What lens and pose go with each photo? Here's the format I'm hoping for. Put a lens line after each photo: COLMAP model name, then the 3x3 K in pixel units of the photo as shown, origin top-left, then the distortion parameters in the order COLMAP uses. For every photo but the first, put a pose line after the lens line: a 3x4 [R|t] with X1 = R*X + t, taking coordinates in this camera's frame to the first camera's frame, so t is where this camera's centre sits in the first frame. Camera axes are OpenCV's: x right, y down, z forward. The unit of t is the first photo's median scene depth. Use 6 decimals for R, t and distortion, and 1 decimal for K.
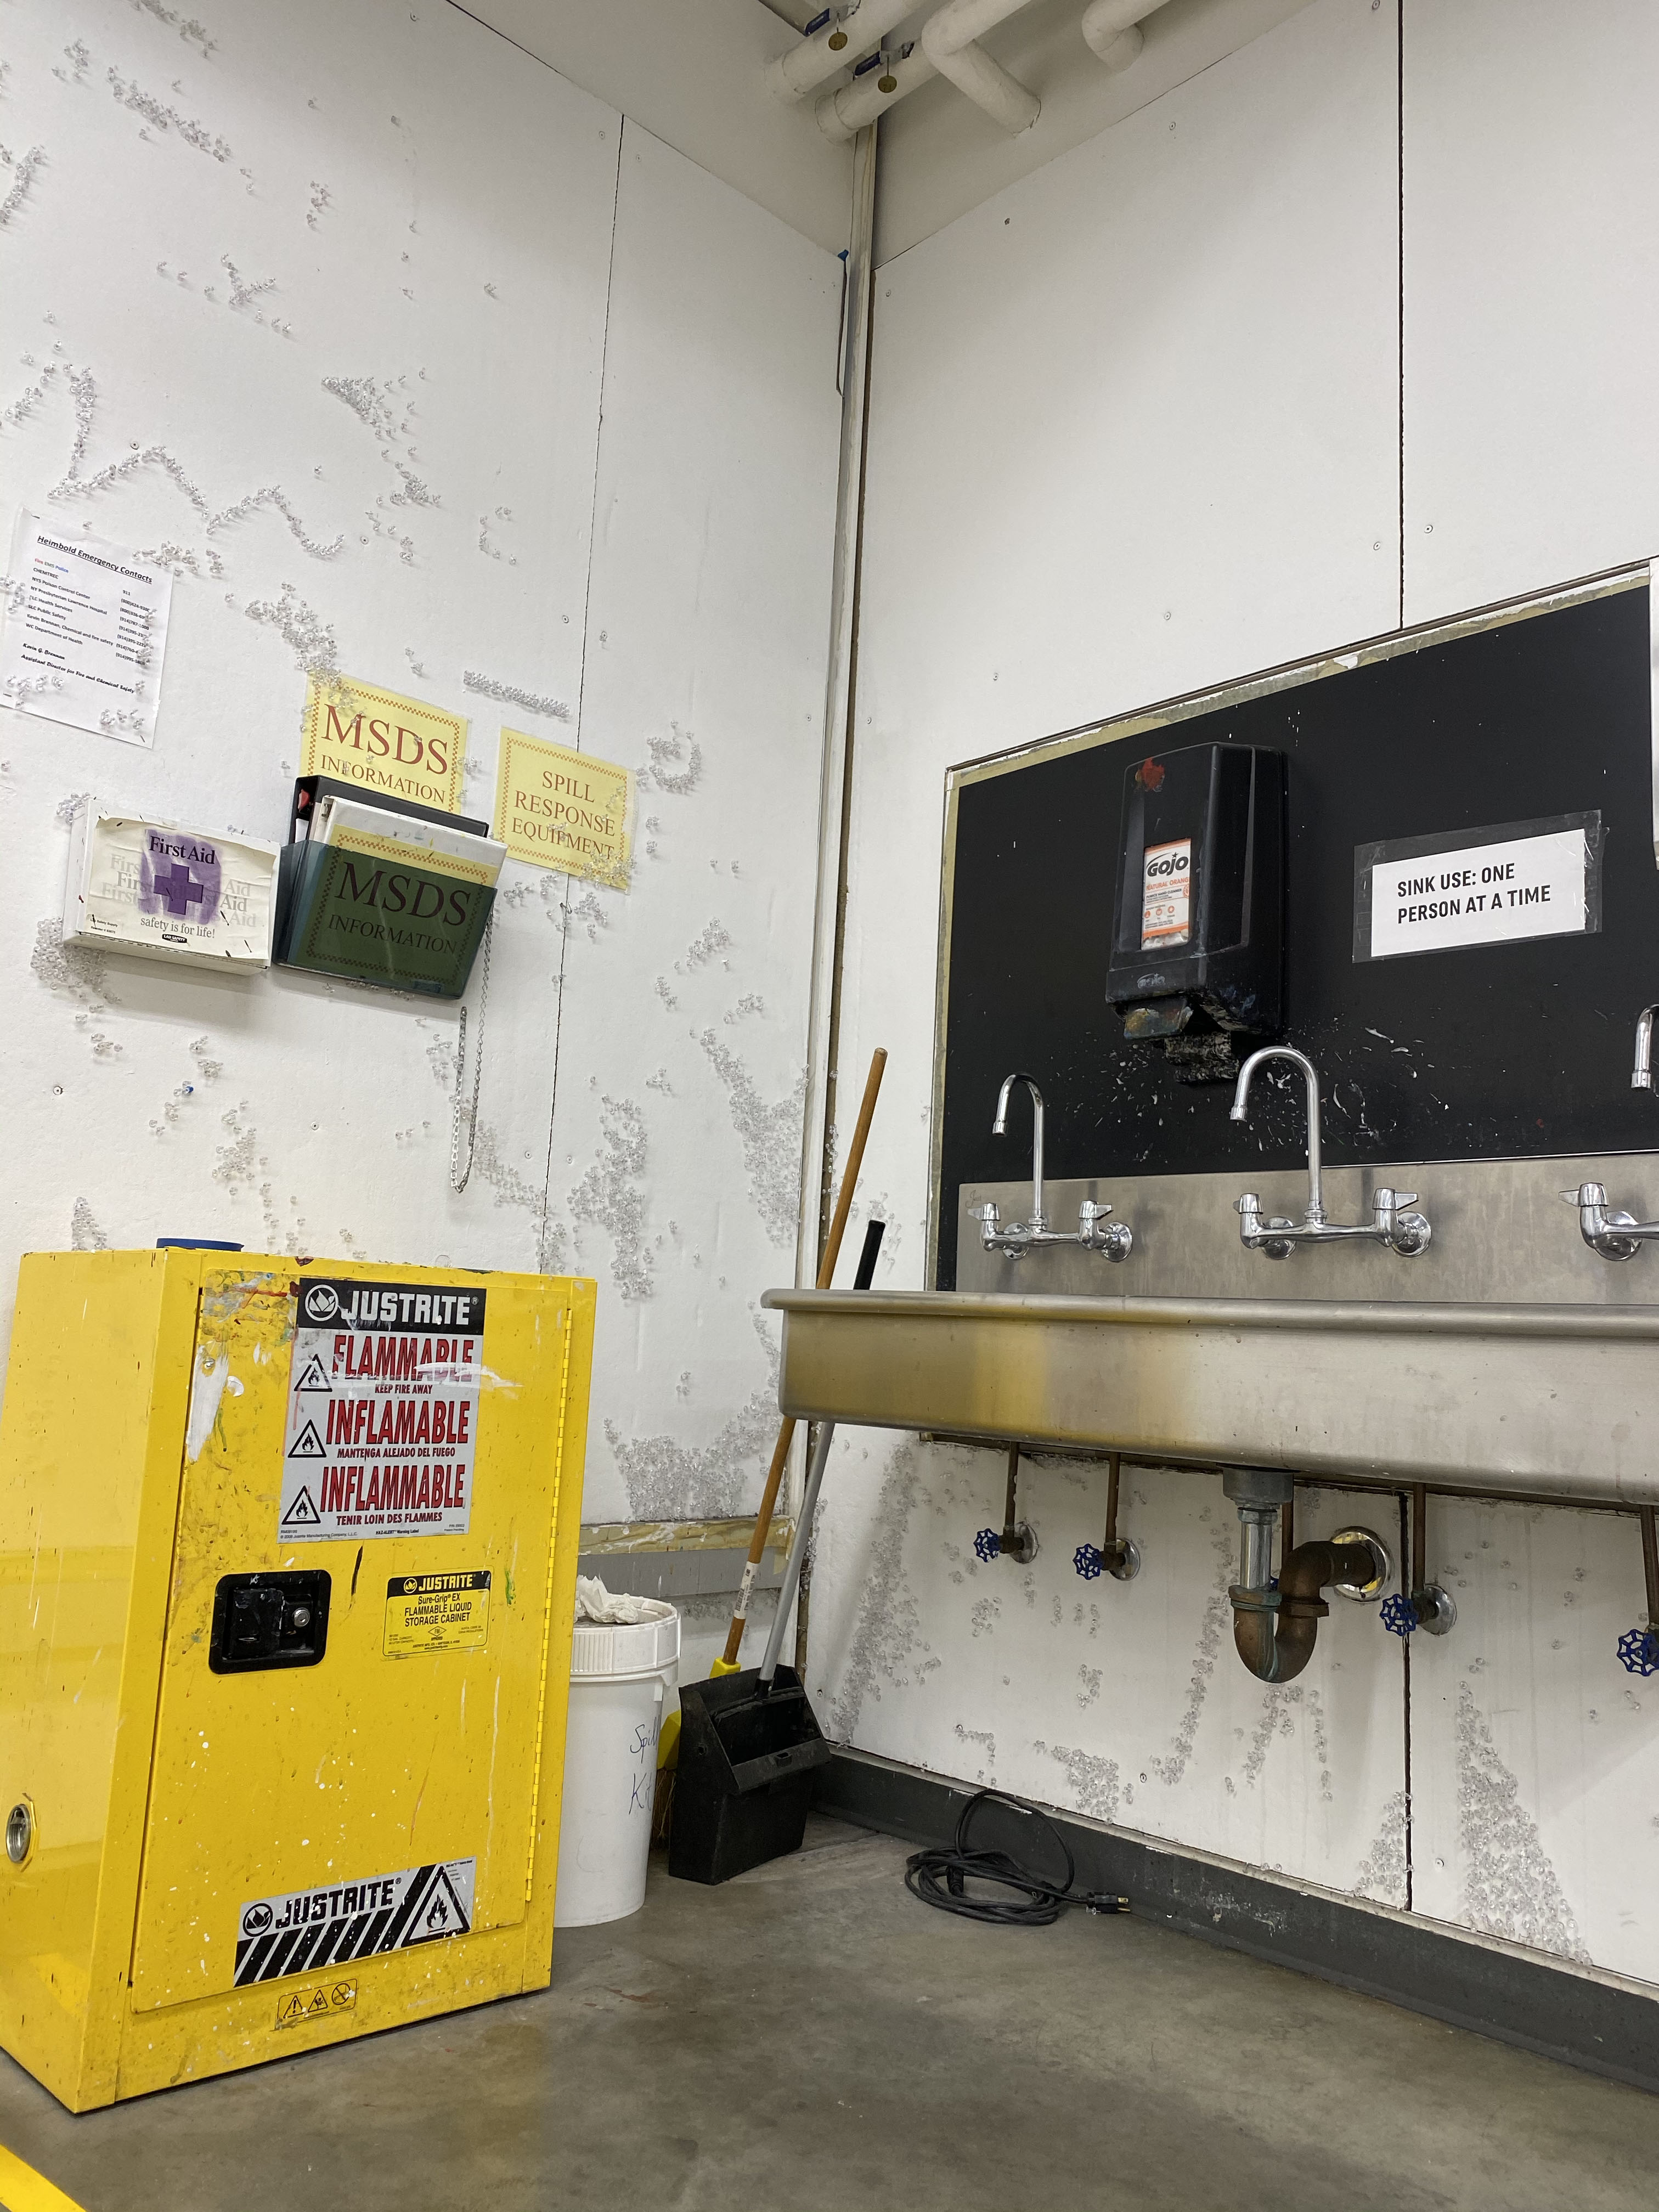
lens RADIAL K [[1682.7, 0, 841.5], [0, 1682.7, 1092.7], [0, 0, 1]] dist [0.011949, -0.001901]
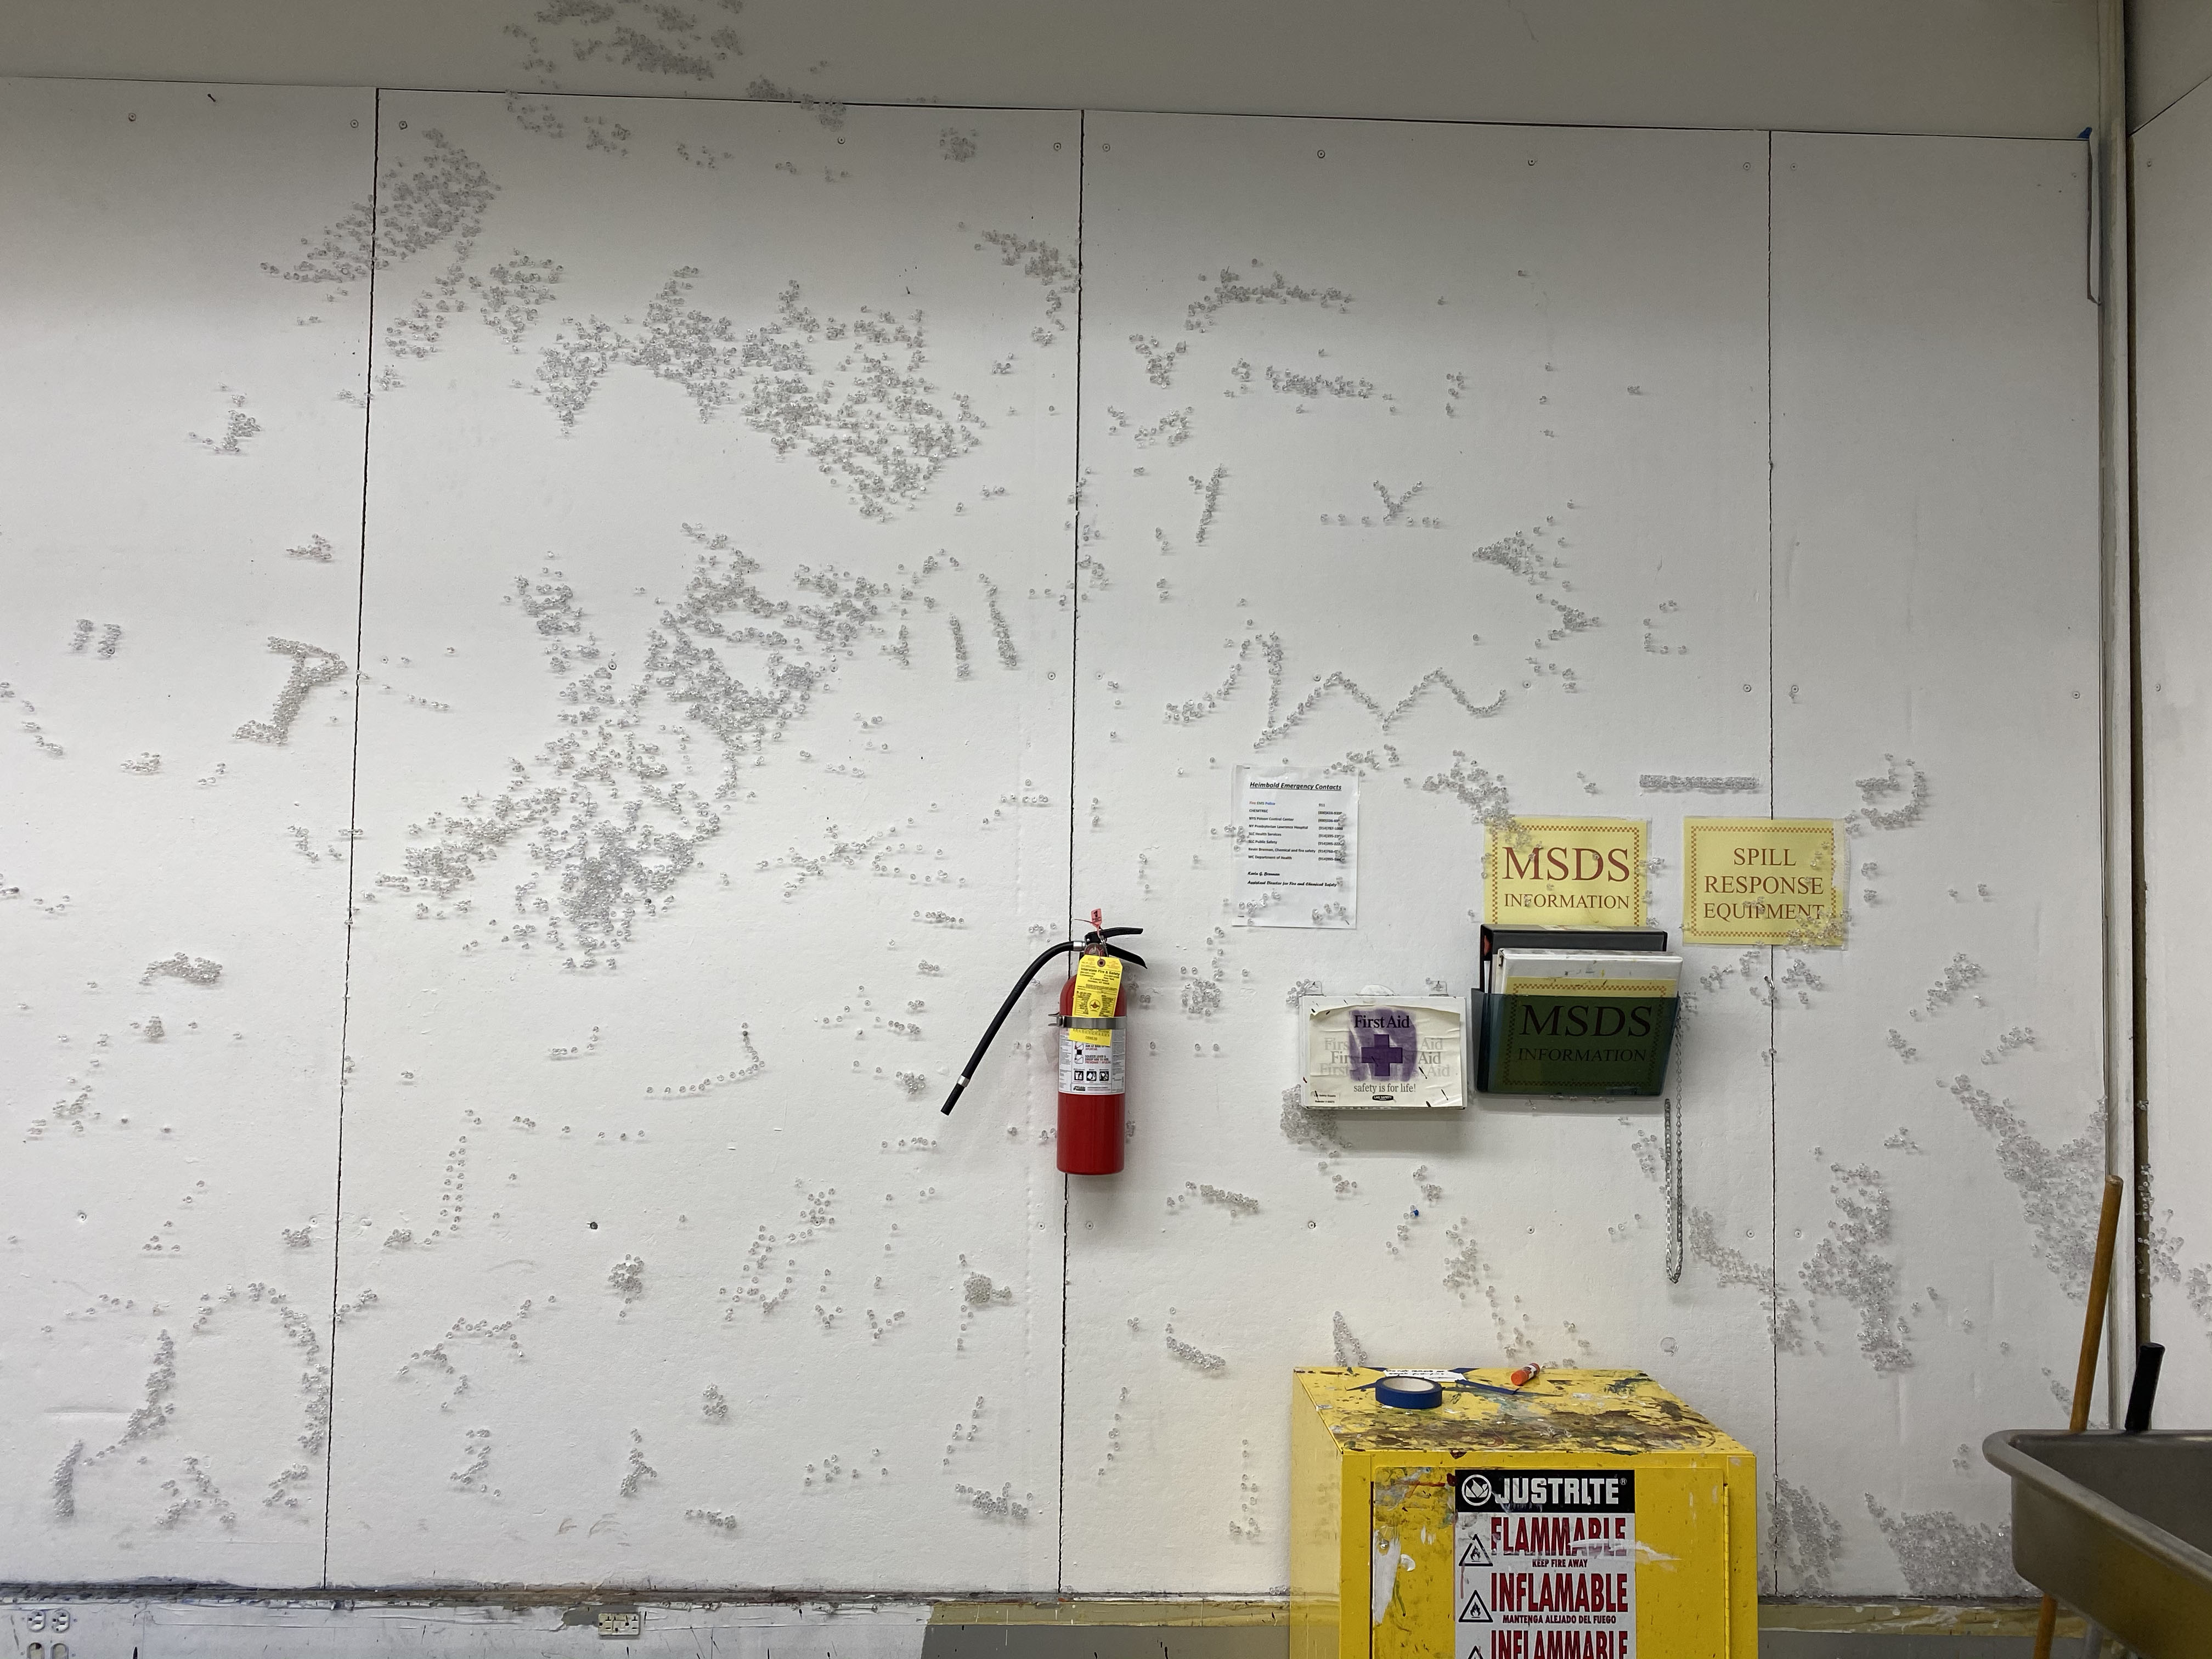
lens RADIAL K [[1692.9, 0, 1101.7], [0, 1692.9, 836.2], [0, 0, 1]] dist [0.061115, -0.101499]
pose [[0.740210, -0.069999, -0.668722, 0.275300], [0.120425, 0.992286, 0.029430, -0.331810], [0.661503, -0.102315, 0.742930, -0.013475]]
